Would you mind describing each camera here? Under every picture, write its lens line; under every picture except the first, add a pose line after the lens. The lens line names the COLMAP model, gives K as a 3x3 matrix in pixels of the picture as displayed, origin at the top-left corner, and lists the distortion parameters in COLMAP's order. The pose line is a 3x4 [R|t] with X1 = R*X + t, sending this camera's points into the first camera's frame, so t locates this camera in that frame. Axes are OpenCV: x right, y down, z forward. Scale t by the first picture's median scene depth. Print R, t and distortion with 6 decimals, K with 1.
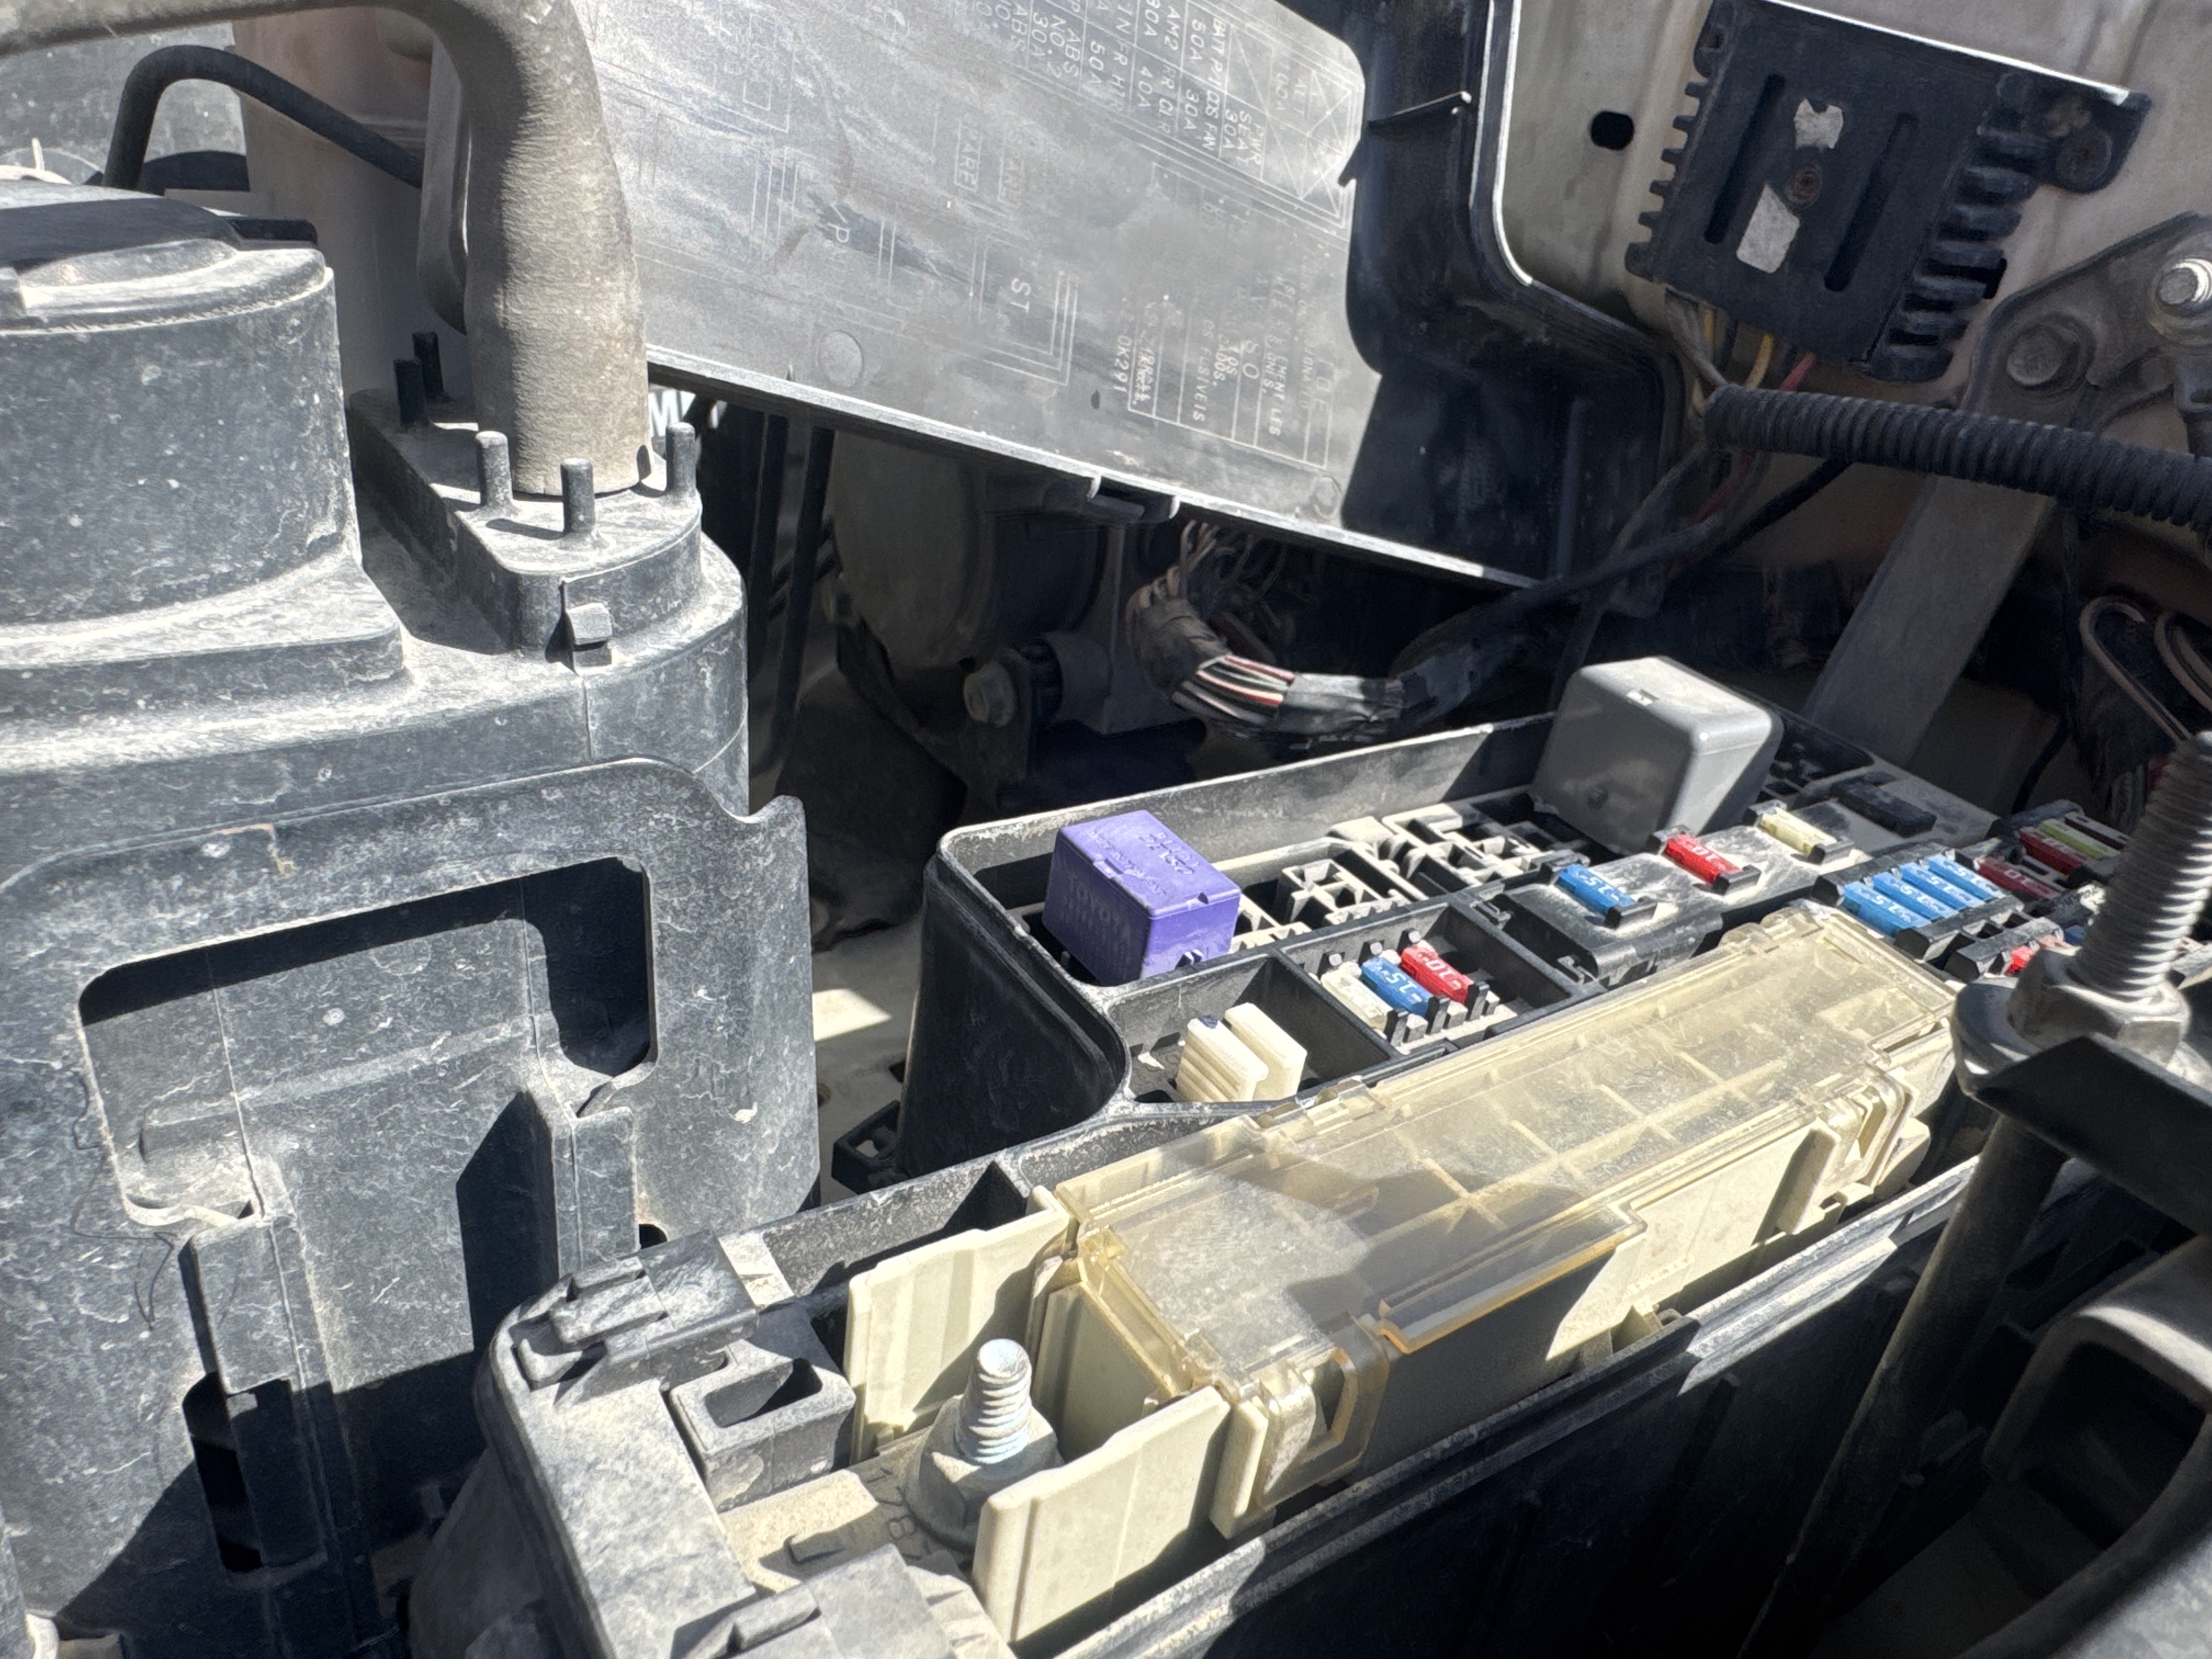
lens RADIAL K [[1580.7, 0, 1108.0], [0, 1580.7, 829.1], [0, 0, 1]] dist [-0.026486, 0.020840]
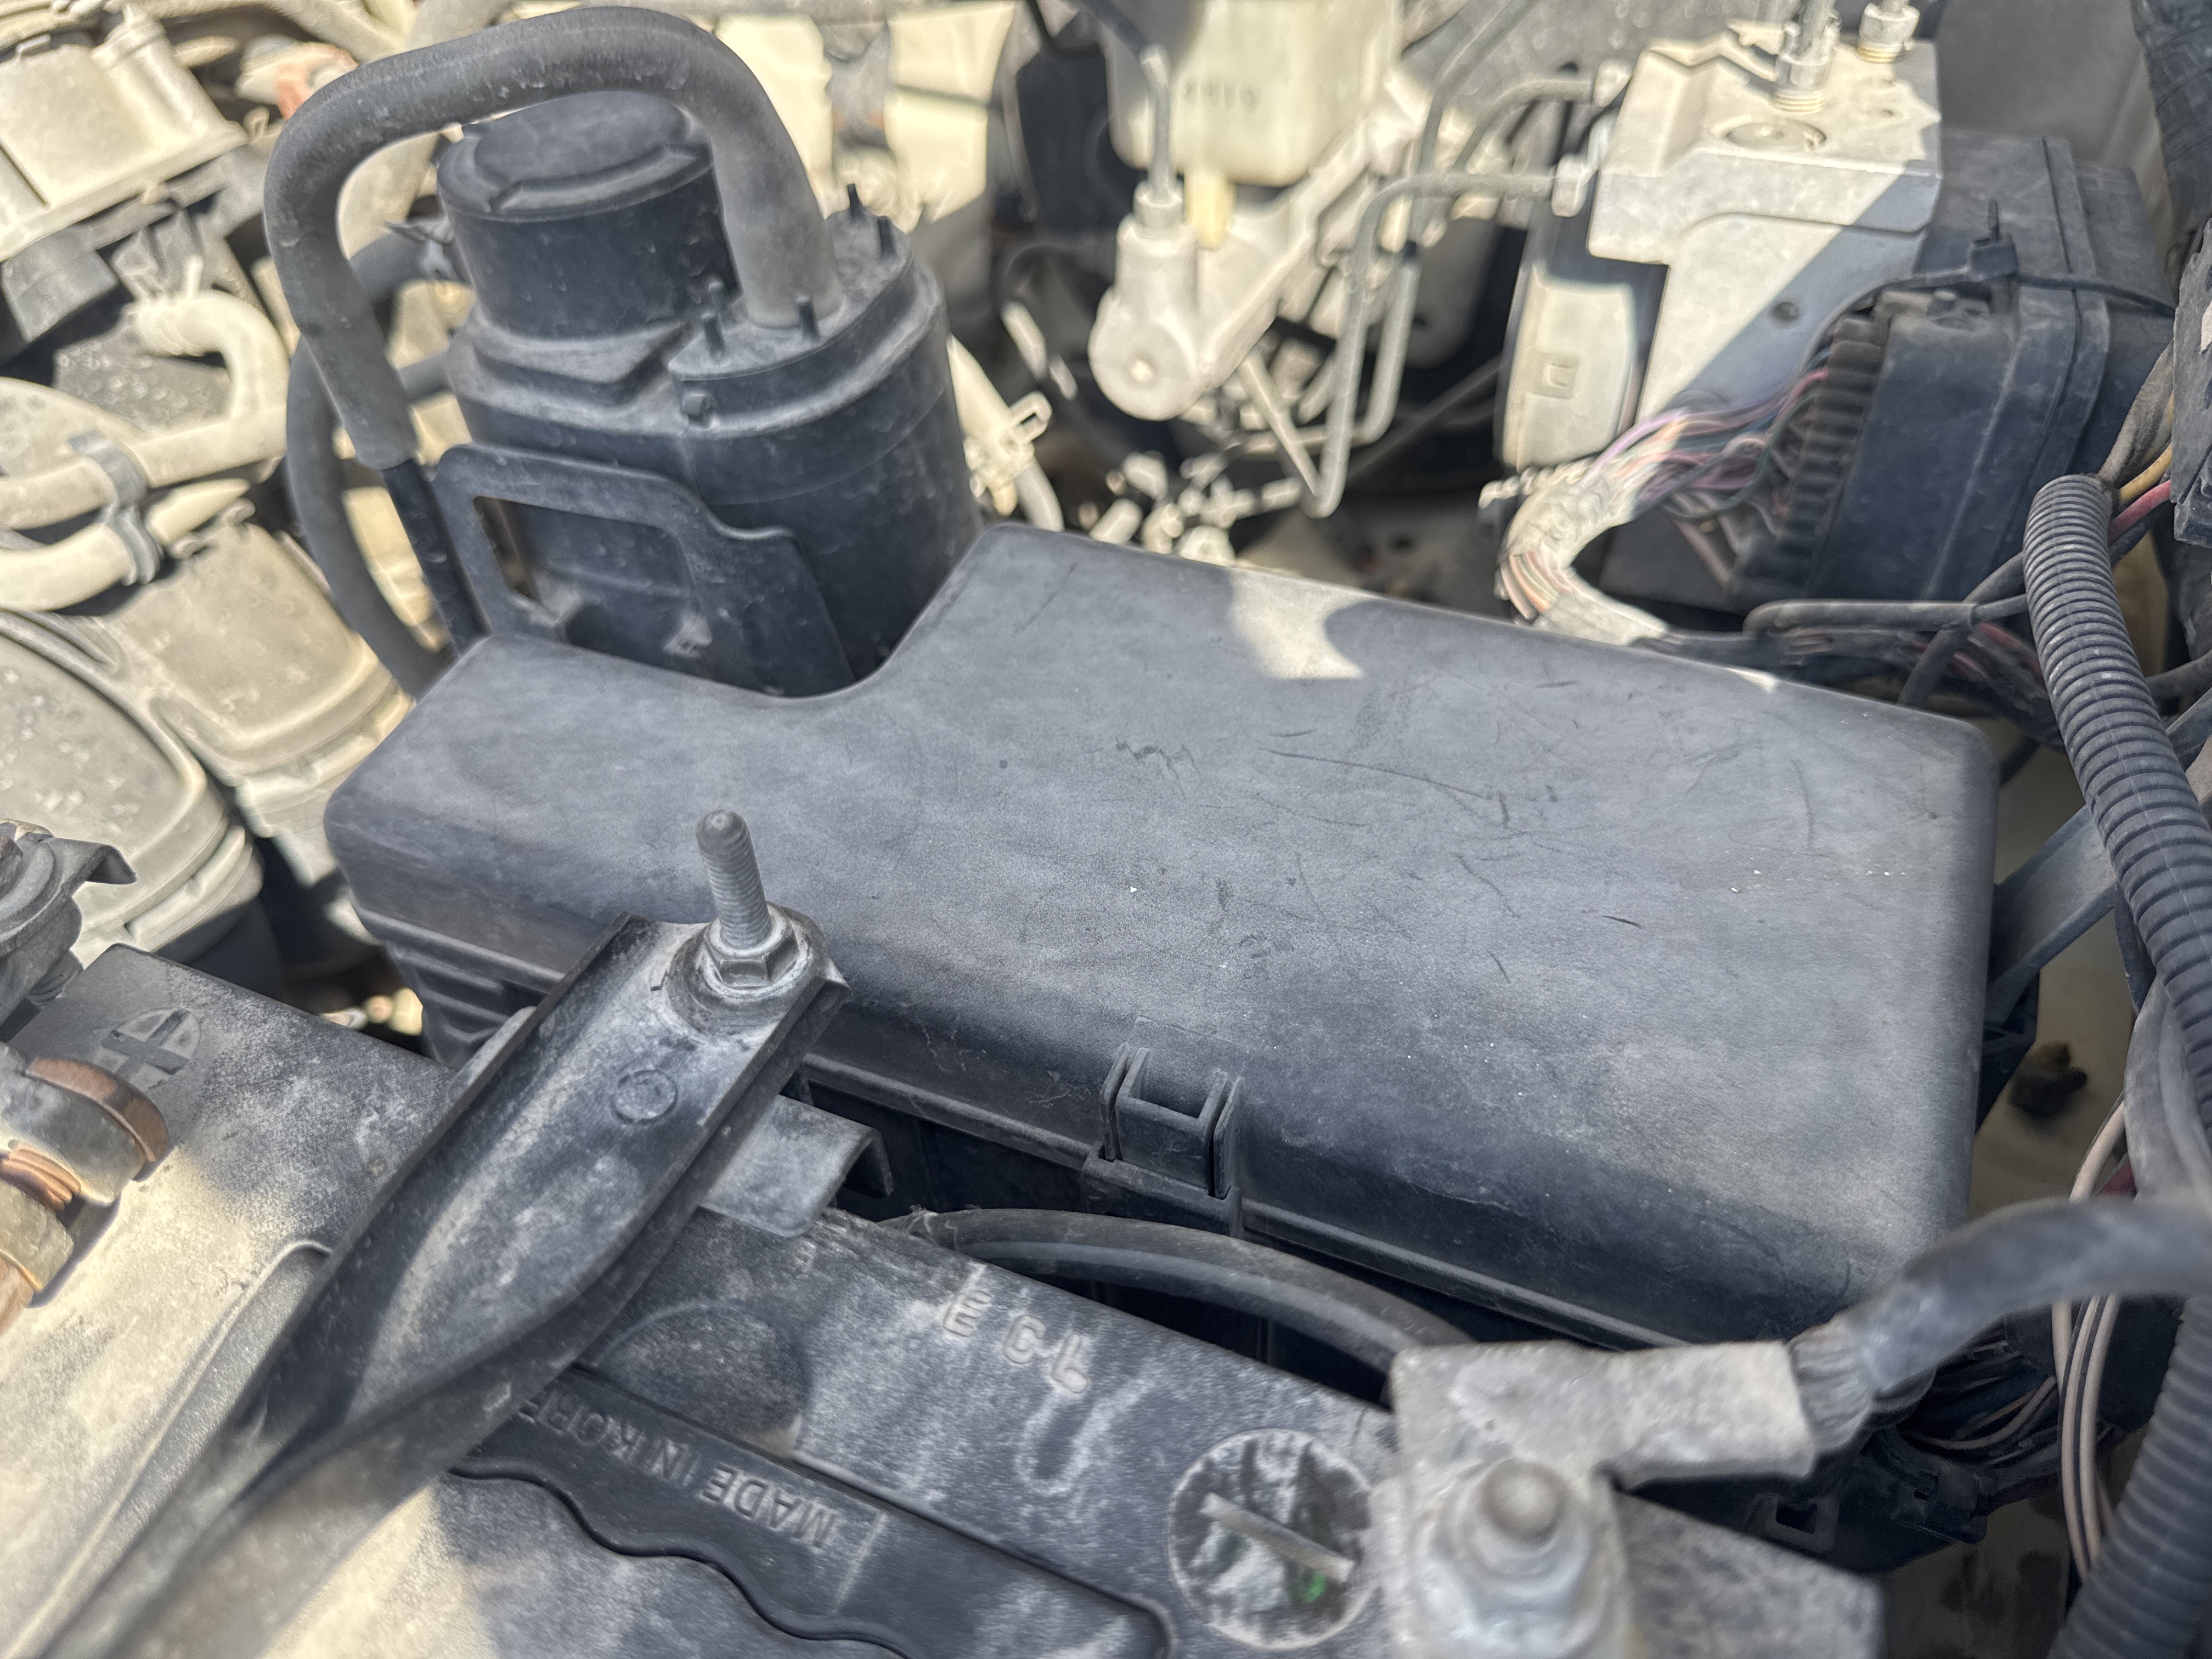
lens RADIAL K [[1580.7, 0, 1103.5], [0, 1580.7, 823.0], [0, 0, 1]] dist [-0.026486, 0.020840]
pose [[0.544347, 0.483743, -0.685332, 1.431020], [-0.290587, 0.875135, 0.386908, -0.548145], [0.786922, -0.011463, 0.616947, 0.212949]]
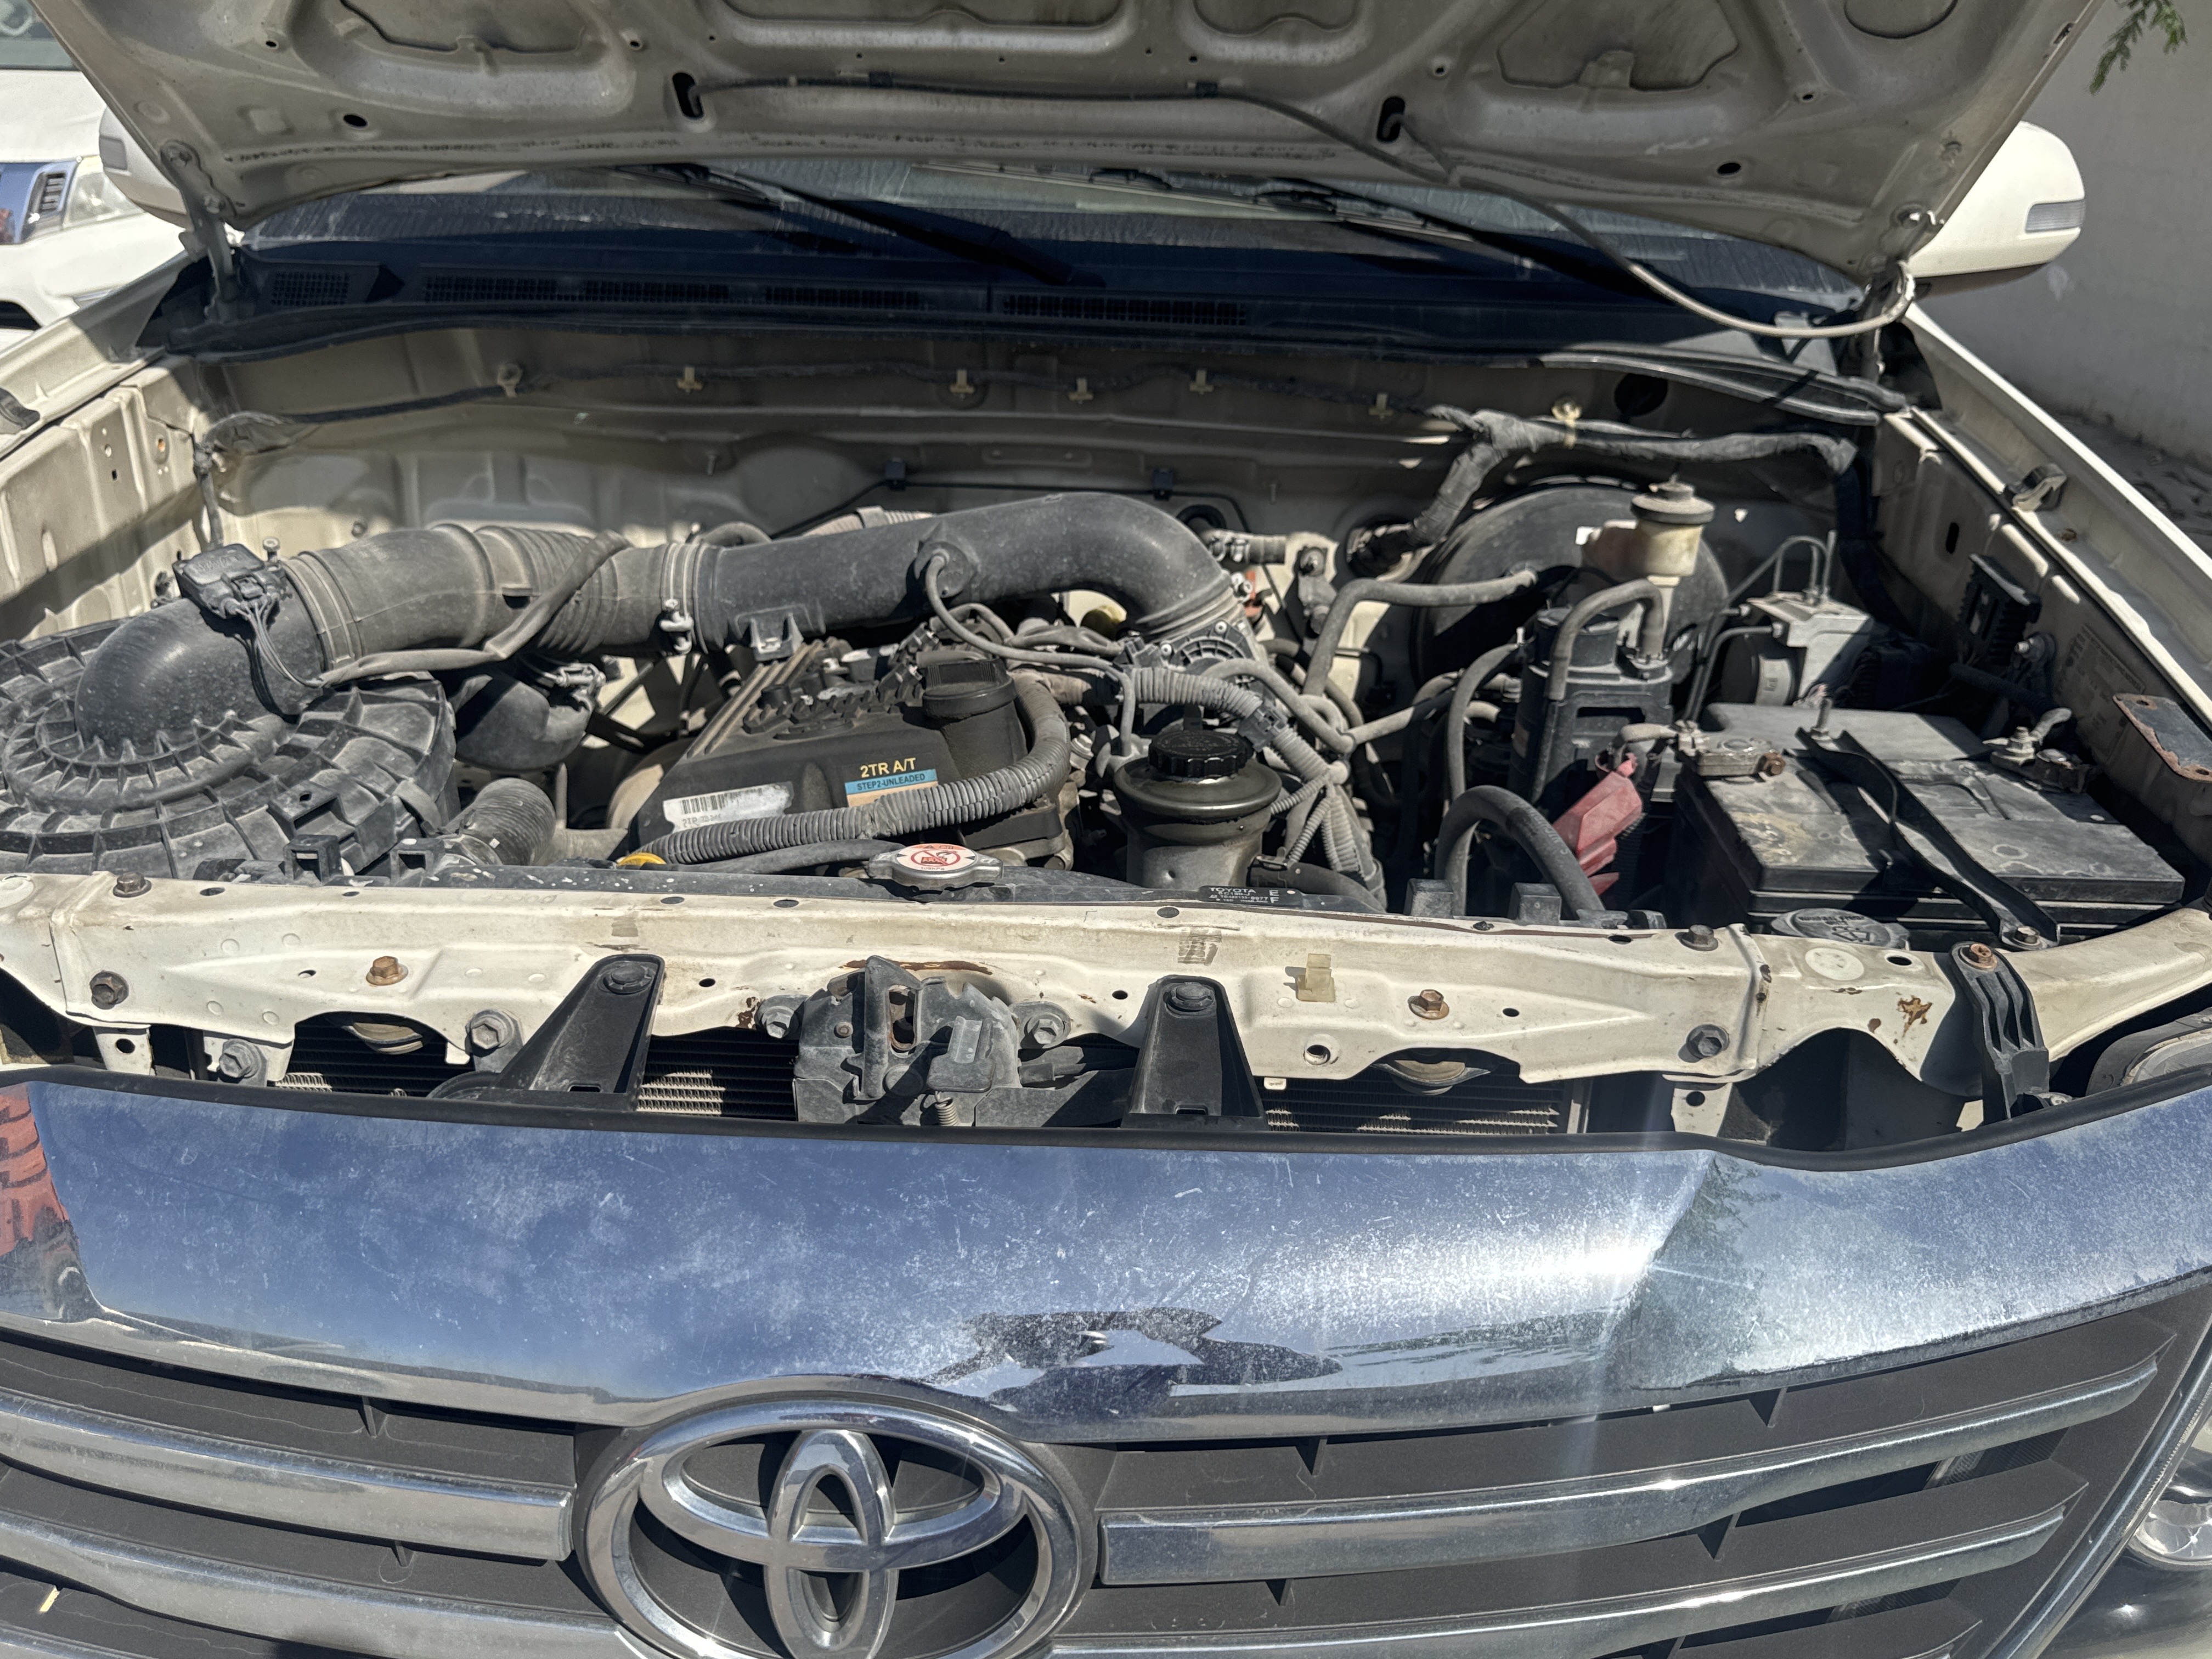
lens RADIAL K [[1758.6, 0, 1119.3], [0, 1758.6, 828.2], [0, 0, 1]] dist [0.008867, 0.003004]
pose [[0.813566, 0.143285, -0.563542, 2.243786], [-0.222549, 0.972100, -0.074123, 1.611035], [0.537198, 0.185720, 0.822755, -6.496552]]
